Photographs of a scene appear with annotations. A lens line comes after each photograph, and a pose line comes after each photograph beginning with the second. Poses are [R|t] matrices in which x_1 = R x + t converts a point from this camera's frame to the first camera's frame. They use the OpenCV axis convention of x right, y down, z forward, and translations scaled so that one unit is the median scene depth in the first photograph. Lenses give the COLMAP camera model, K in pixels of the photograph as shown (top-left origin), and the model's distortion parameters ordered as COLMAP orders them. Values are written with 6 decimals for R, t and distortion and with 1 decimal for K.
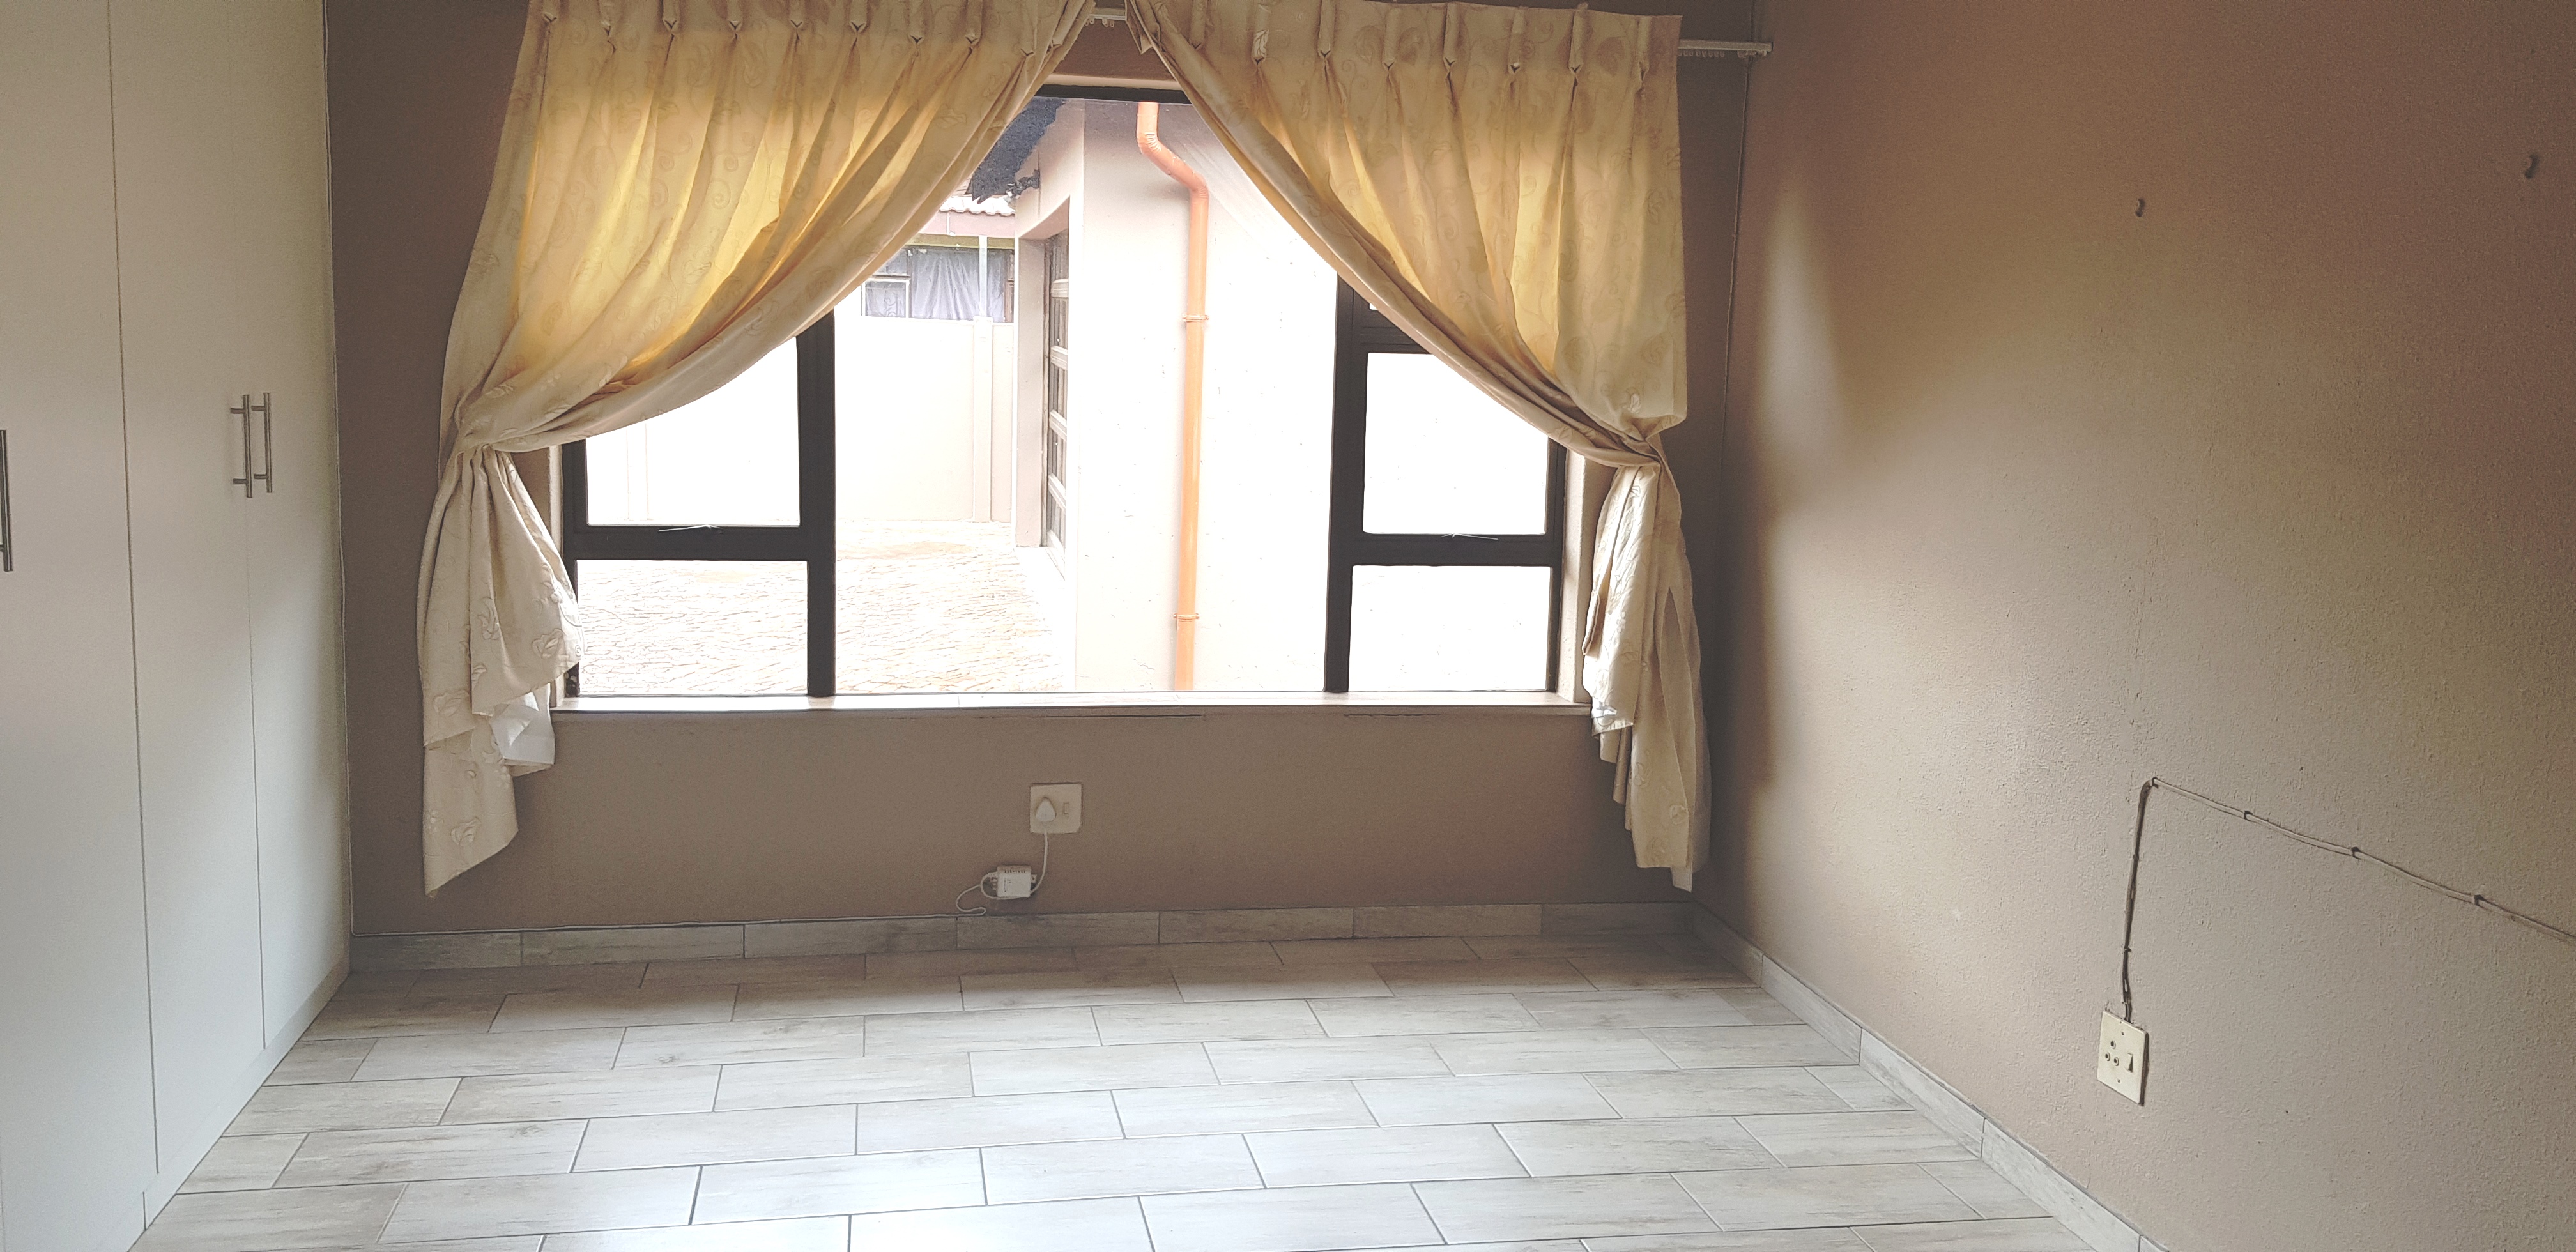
lens RADIAL K [[2034.6, 0, 1270.8], [0, 2034.6, 584.0], [0, 0, 1]] dist [0.118143, -0.182300]
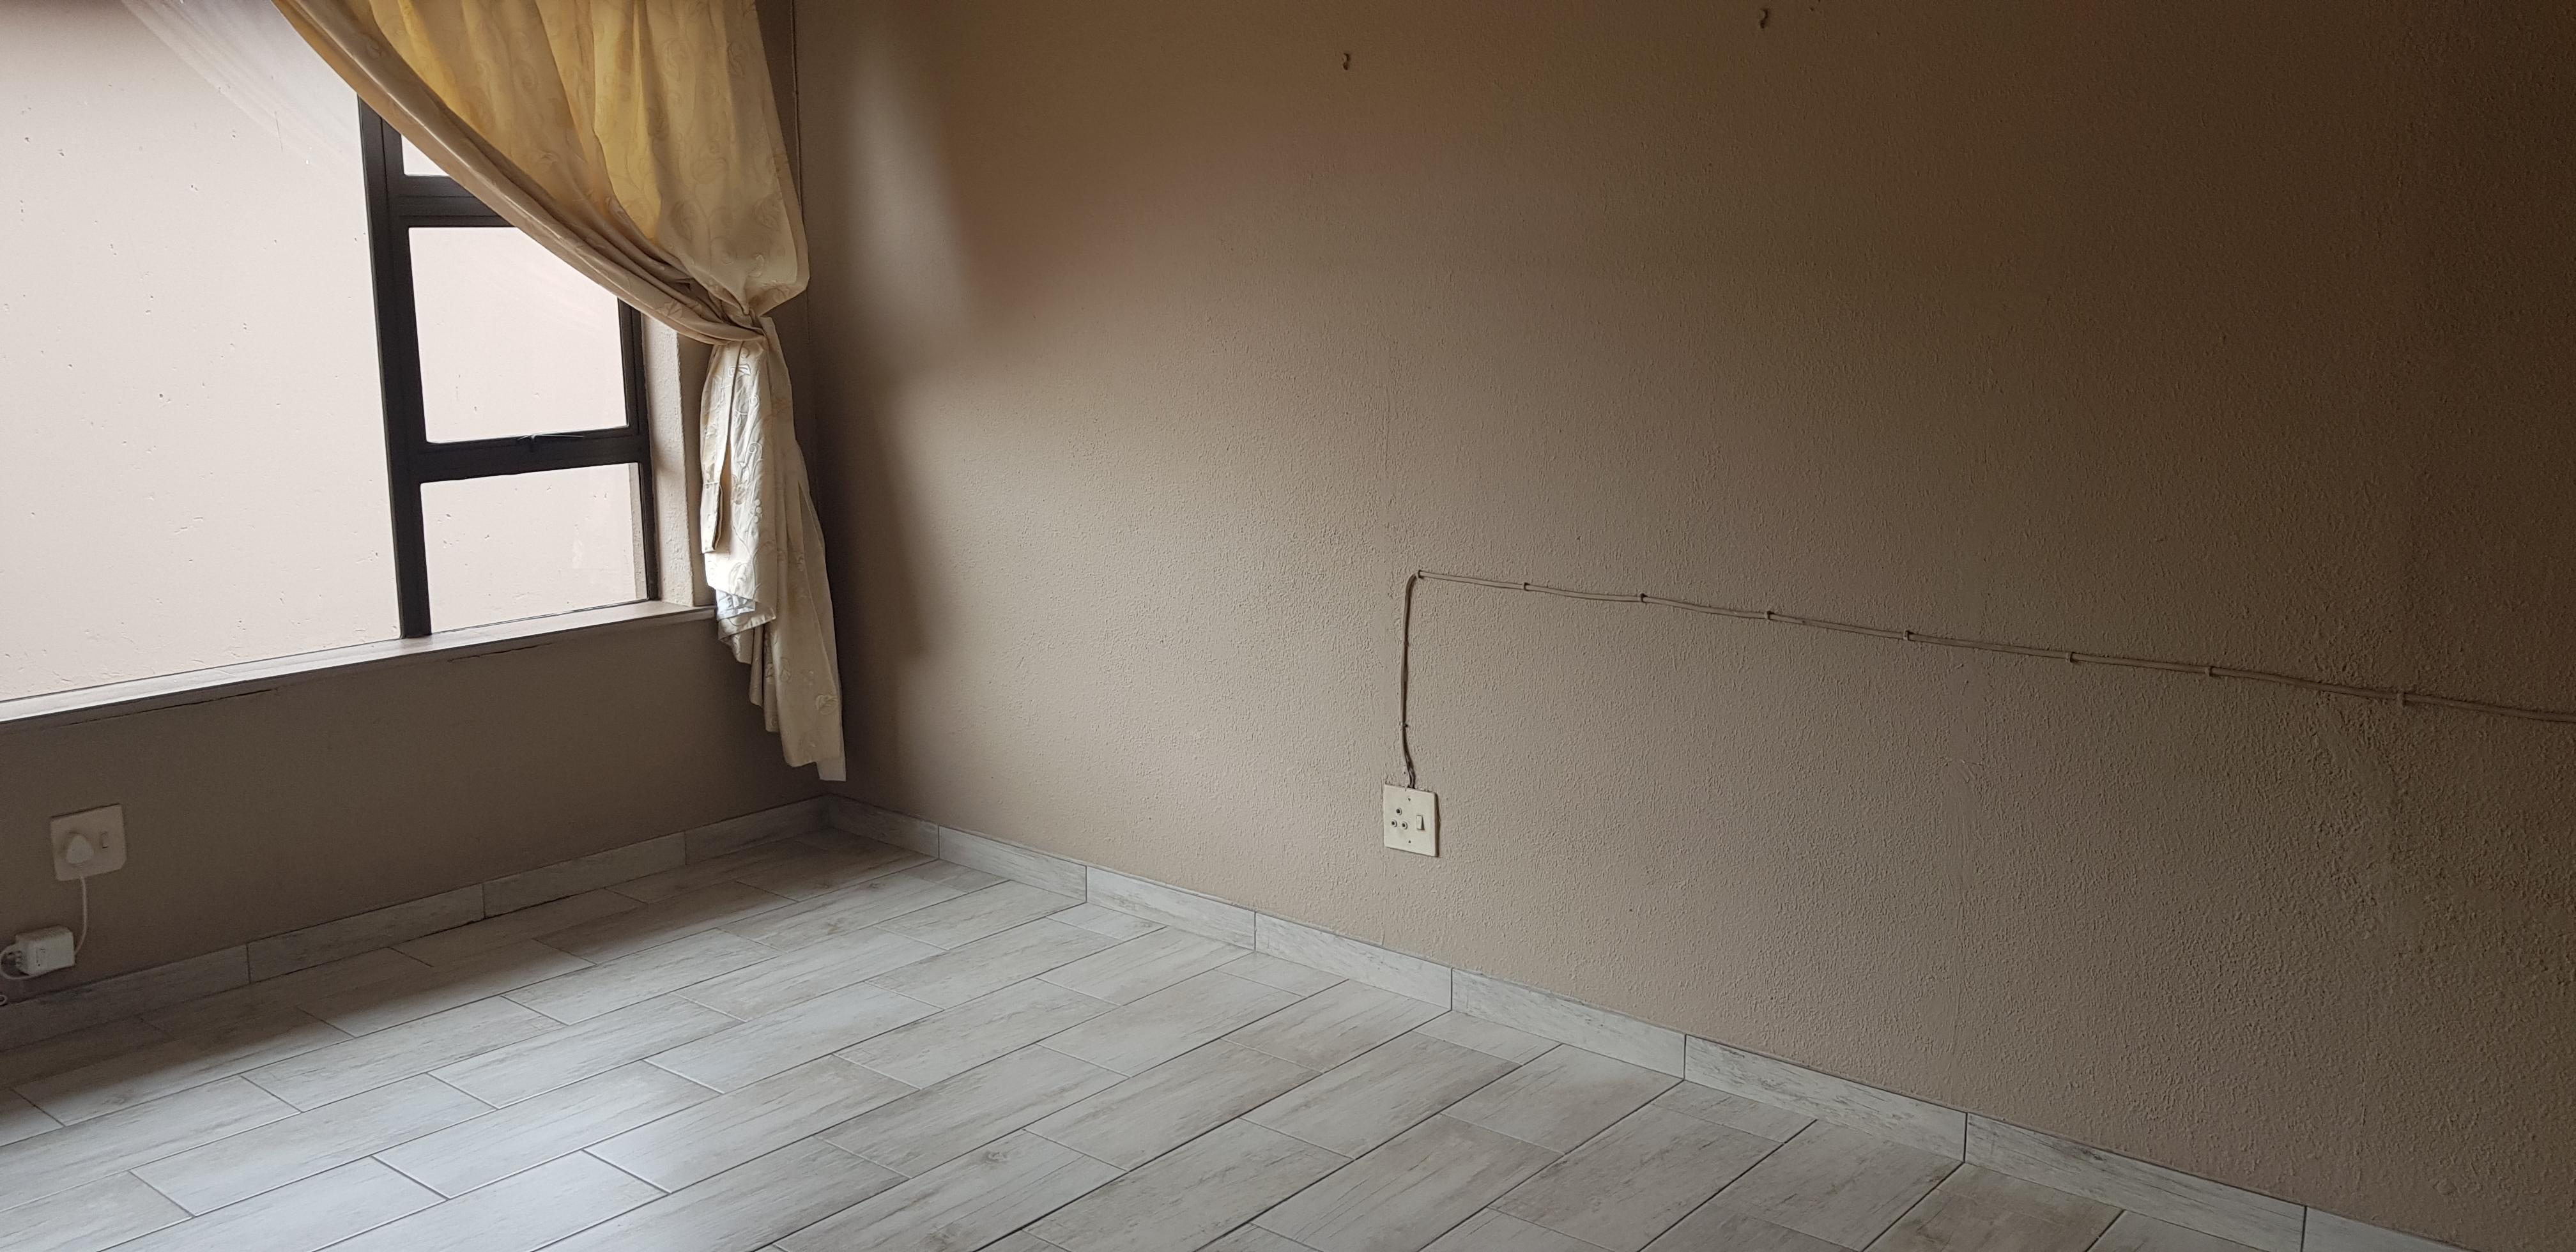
lens RADIAL K [[2049.1, 0, 1279.0], [0, 2049.1, 554.7], [0, 0, 1]] dist [0.114478, -0.184784]
pose [[0.773761, -0.133033, 0.619351, -0.237410], [0.110749, 0.991051, 0.074513, -0.005223], [-0.623722, 0.010937, 0.781570, 0.122383]]
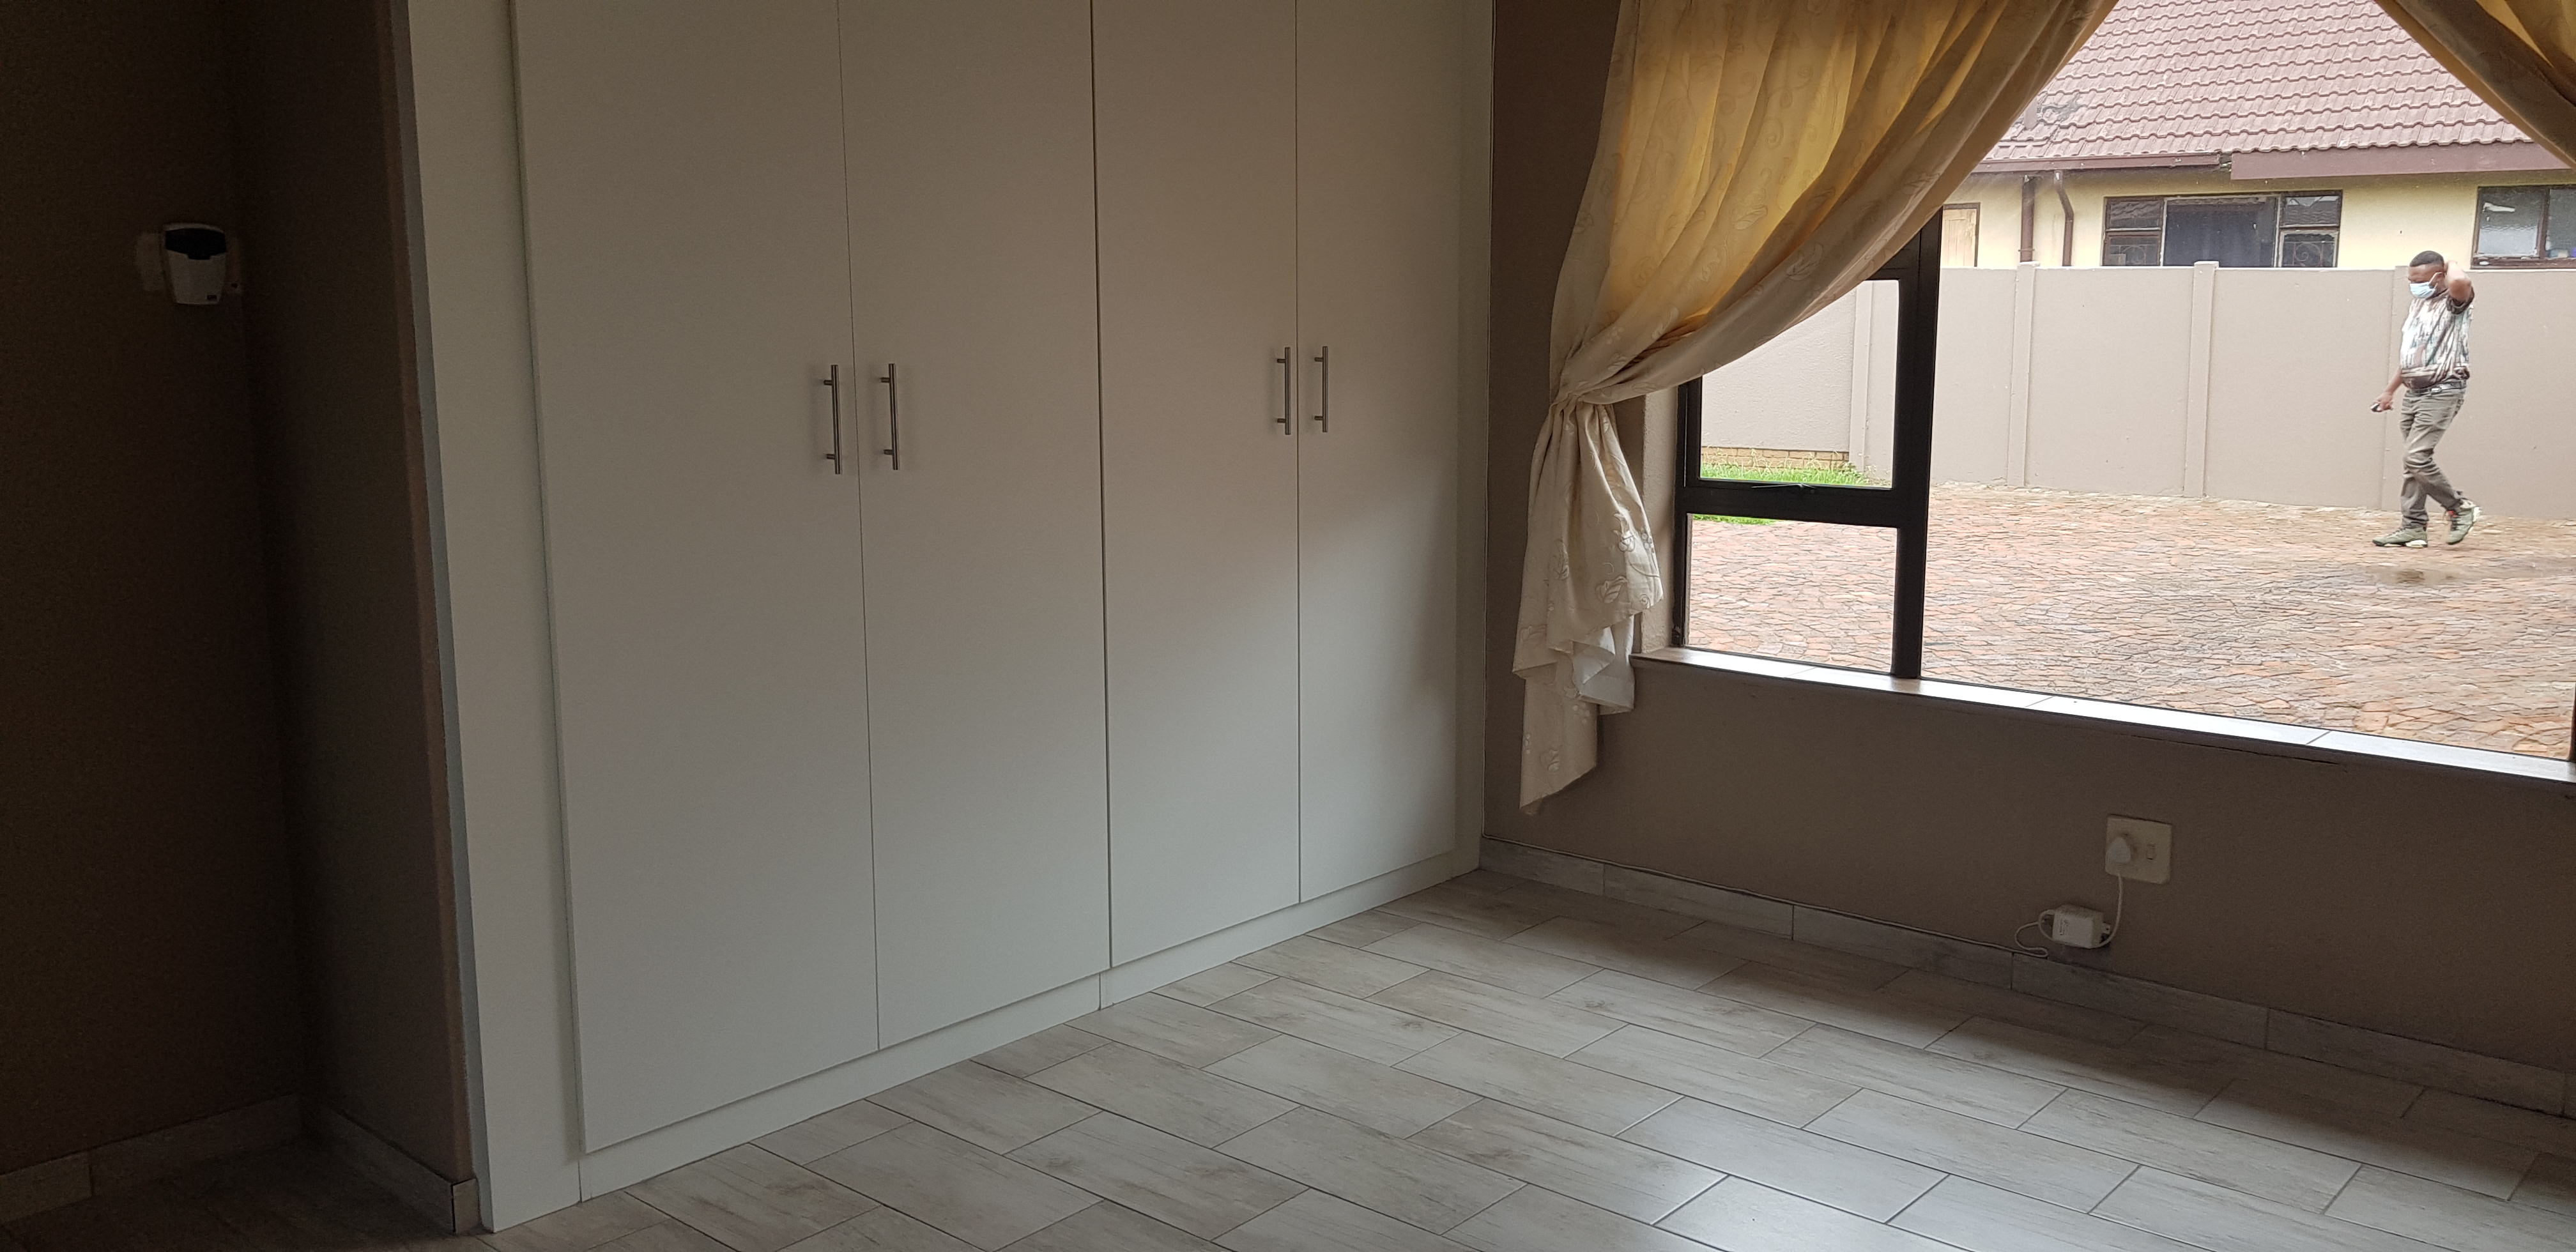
lens RADIAL K [[2034.6, 0, 1270.8], [0, 2034.6, 584.0], [0, 0, 1]] dist [0.118143, -0.182300]
pose [[0.605454, 0.081718, -0.791674, 0.341907], [-0.077265, 0.996051, 0.043724, -0.005067], [0.792121, 0.034696, 0.609378, 0.227362]]
